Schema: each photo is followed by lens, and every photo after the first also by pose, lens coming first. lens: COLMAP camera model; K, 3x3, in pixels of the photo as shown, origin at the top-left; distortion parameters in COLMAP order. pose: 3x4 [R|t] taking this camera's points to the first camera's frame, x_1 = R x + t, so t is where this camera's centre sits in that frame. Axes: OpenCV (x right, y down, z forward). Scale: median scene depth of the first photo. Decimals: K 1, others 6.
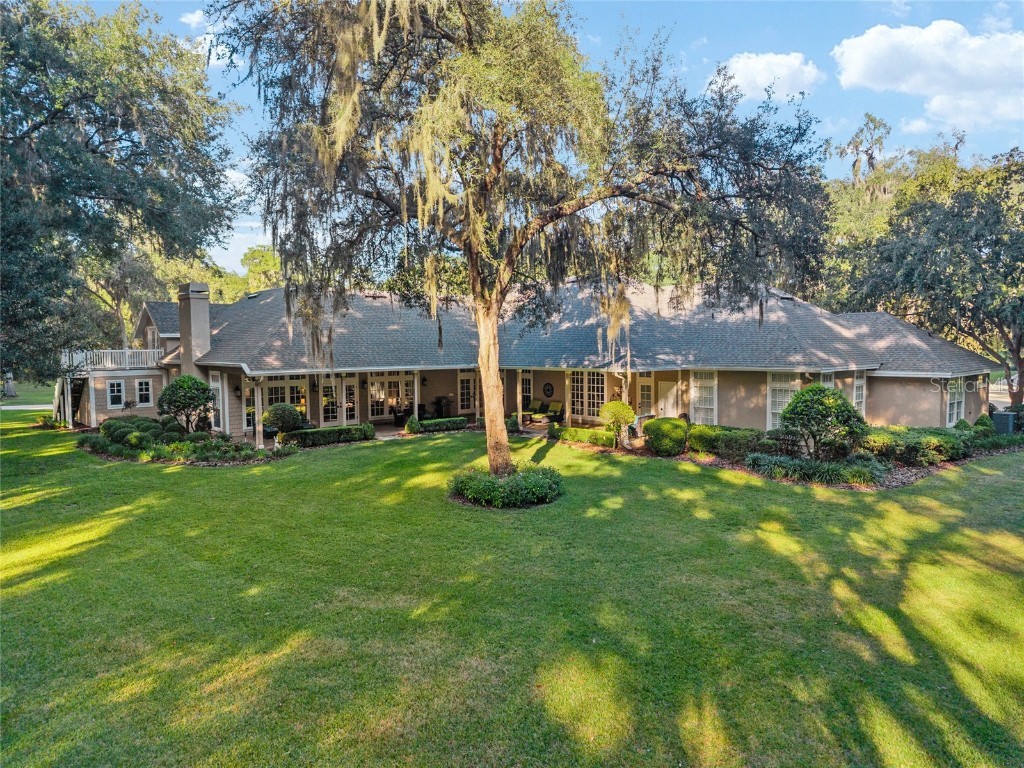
lens RADIAL K [[672.8, 0, 512.0], [0, 672.8, 384.0], [0, 0, 1]] dist [-0.003189, -0.000890]
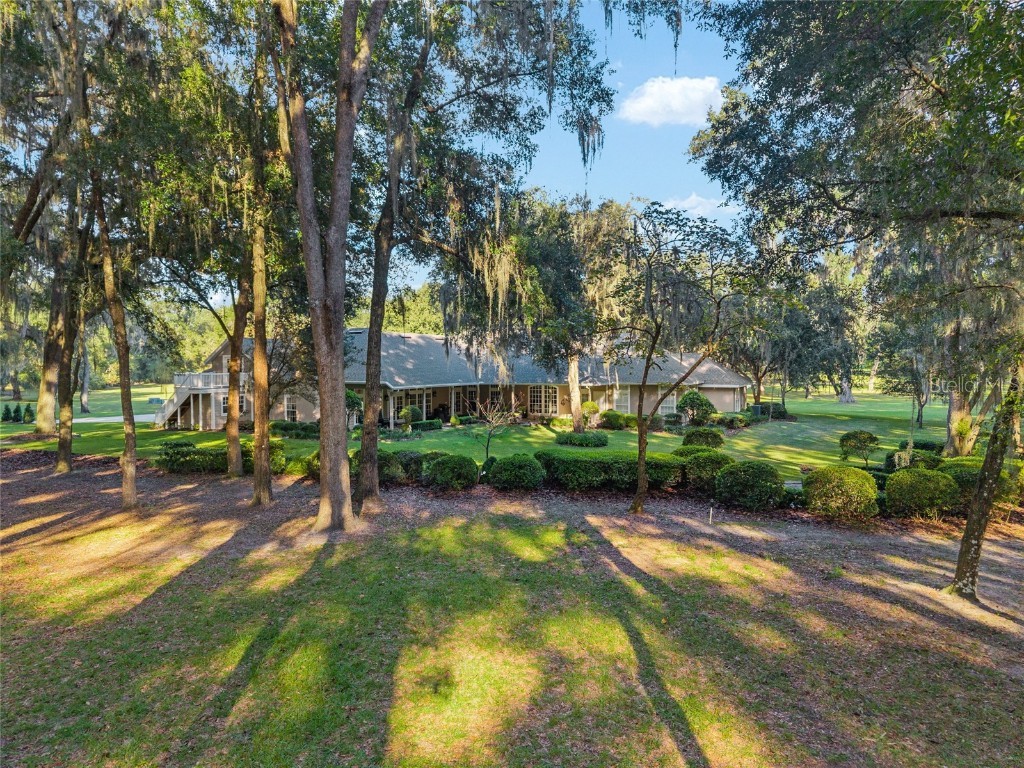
lens RADIAL K [[672.8, 0, 512.0], [0, 672.8, 384.0], [0, 0, 1]] dist [-0.003189, -0.000890]
pose [[0.950679, -0.003622, 0.310156, -0.583233], [0.011437, 0.999661, -0.023384, 0.018057], [-0.309967, 0.025778, 0.950398, -0.664803]]
